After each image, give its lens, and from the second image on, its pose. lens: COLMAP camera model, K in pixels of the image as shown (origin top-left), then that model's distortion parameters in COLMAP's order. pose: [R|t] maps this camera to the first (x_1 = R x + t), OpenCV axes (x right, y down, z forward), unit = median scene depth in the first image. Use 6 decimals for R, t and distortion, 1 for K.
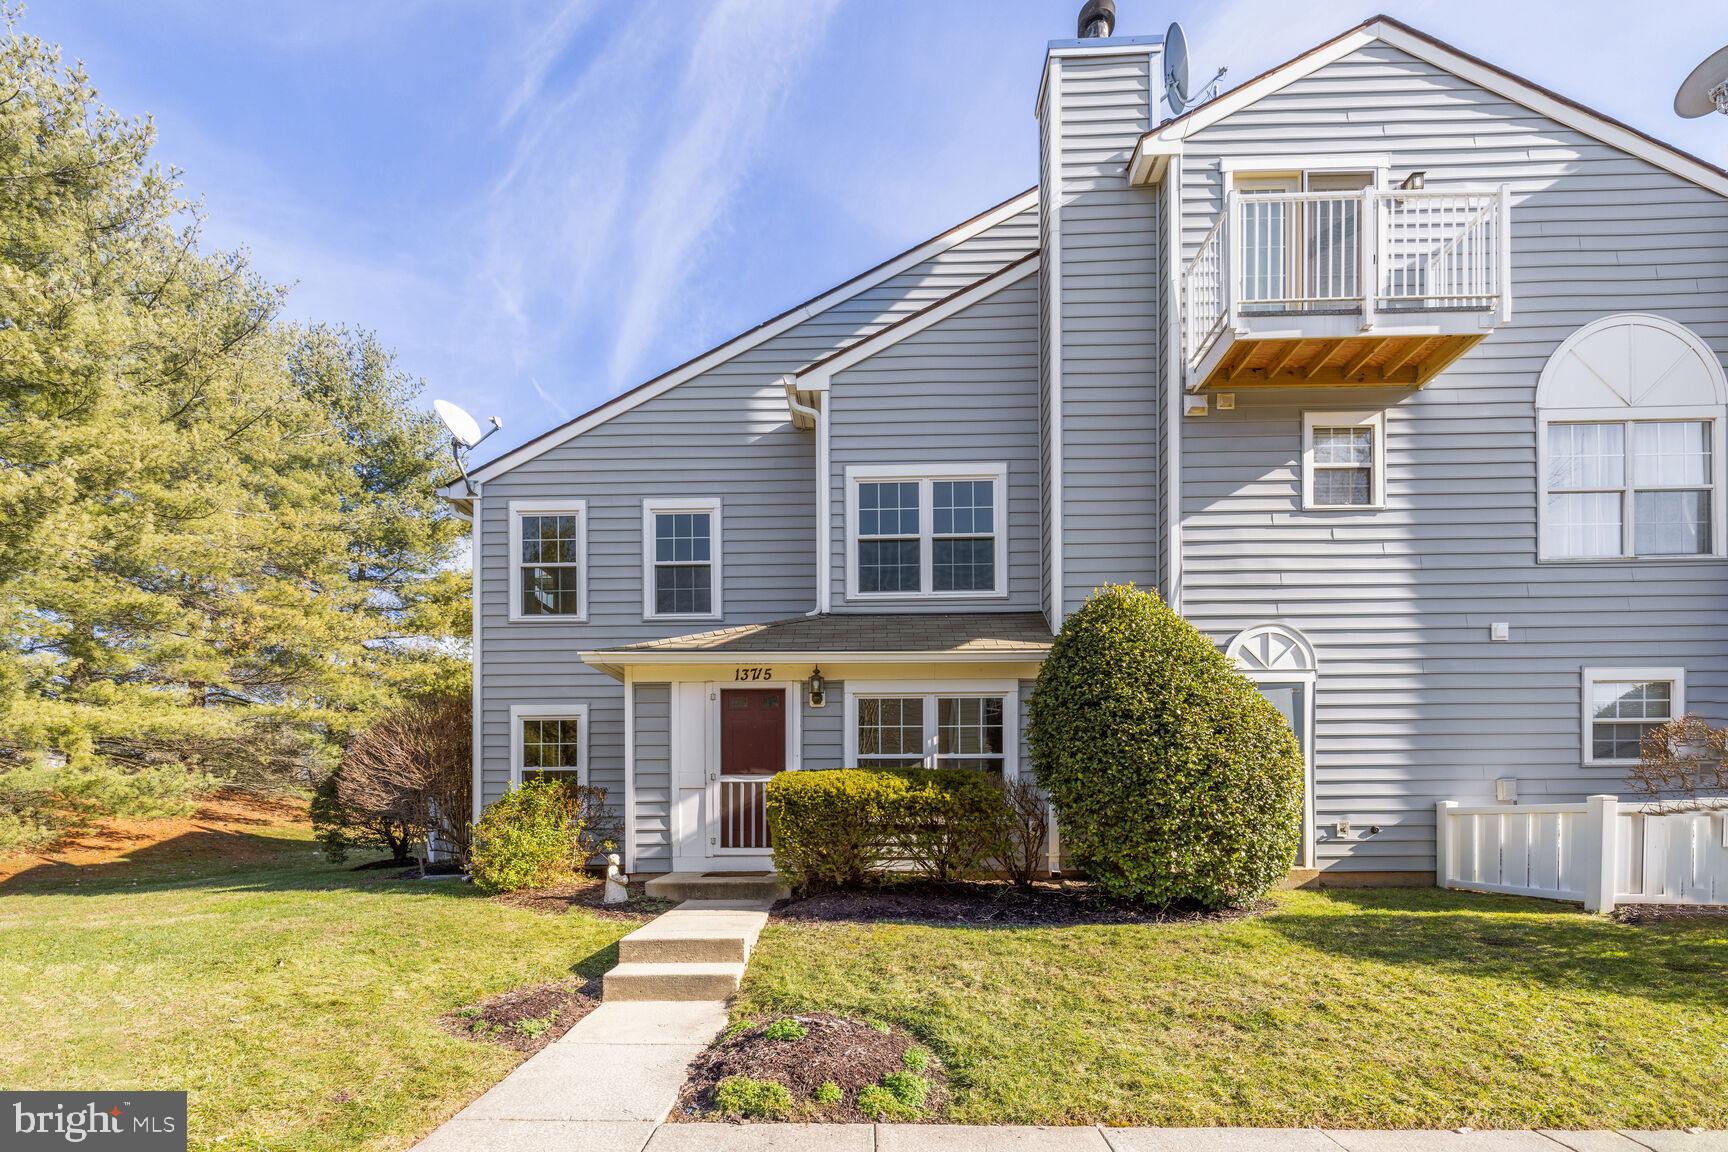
lens RADIAL K [[678.5, 0, 864.5], [0, 678.5, 825.5], [0, 0, 1]] dist [-0.000783, 0.000089]
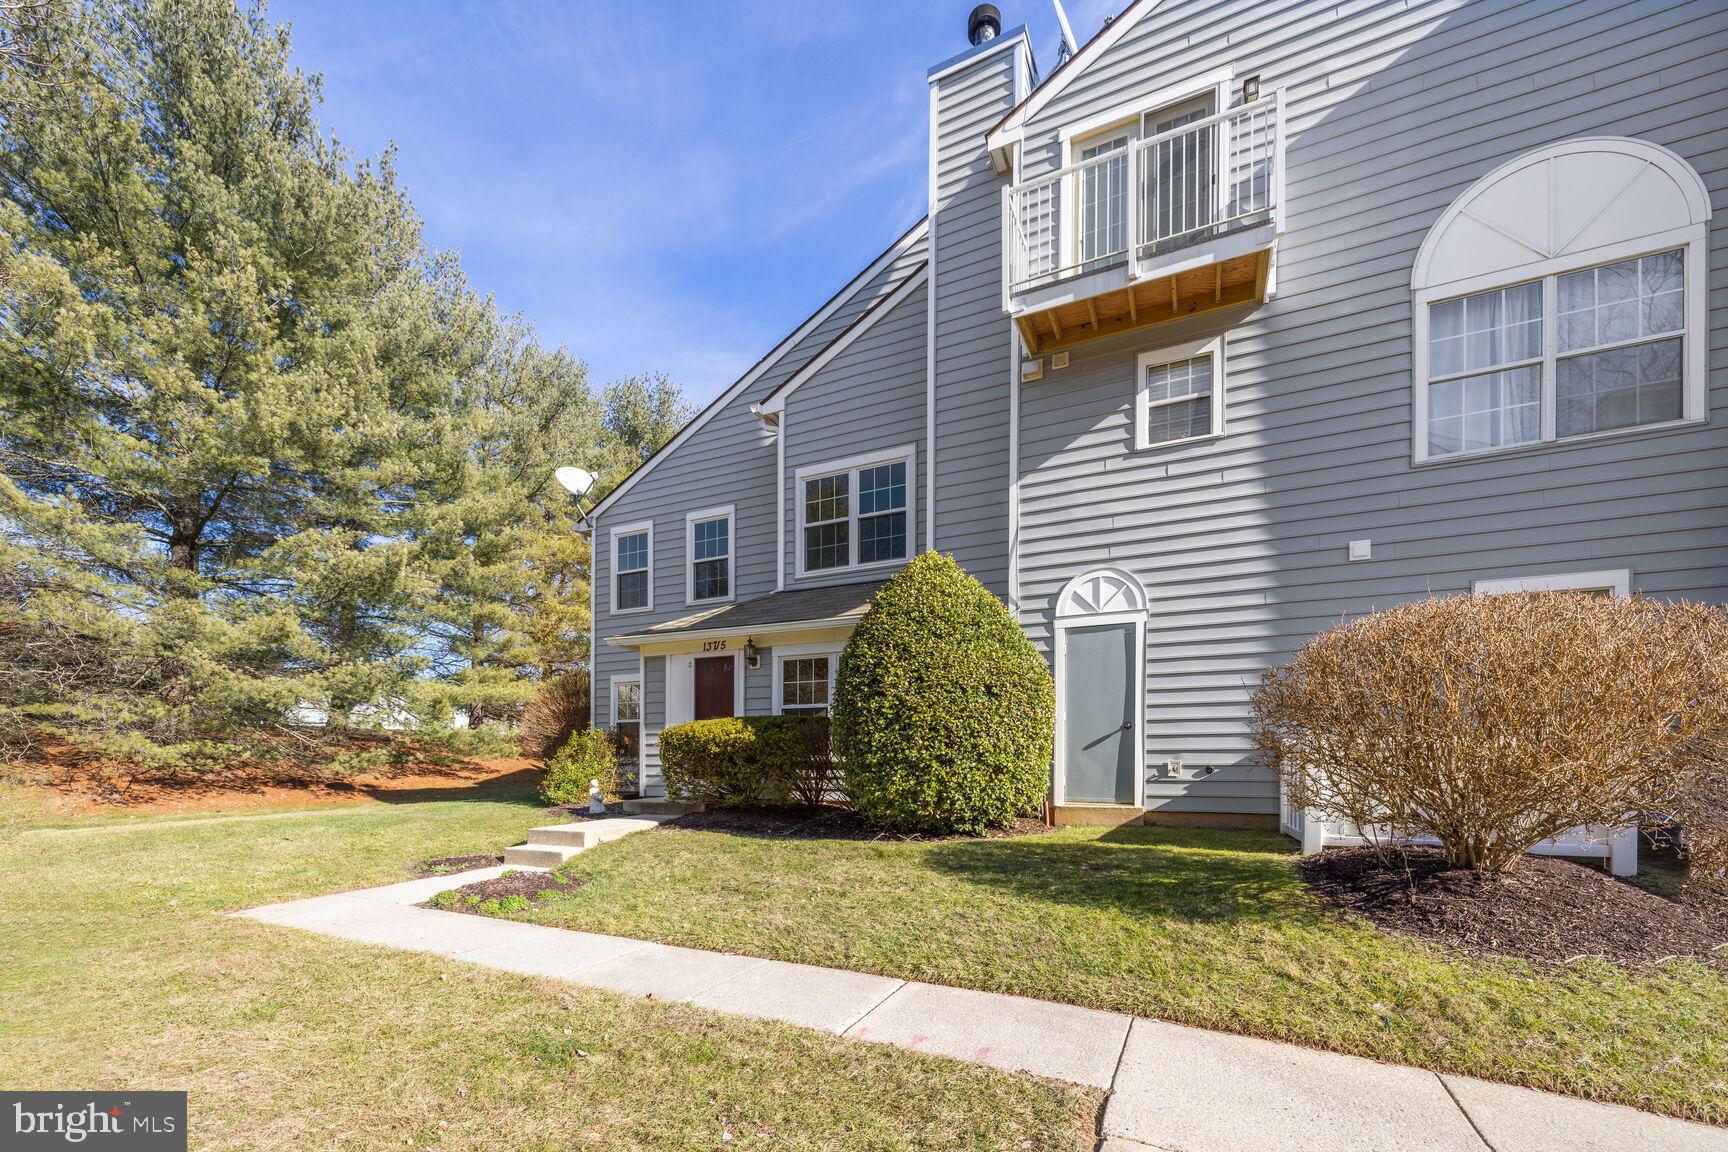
lens RADIAL K [[718.4, 0, 903.7], [0, 718.4, 779.4], [0, 0, 1]] dist [0.000446, -0.000242]
pose [[0.912618, 0.016000, -0.408501, 0.752347], [-0.013873, 0.999870, 0.008171, 0.017831], [0.408579, -0.001790, 0.912721, -0.113861]]
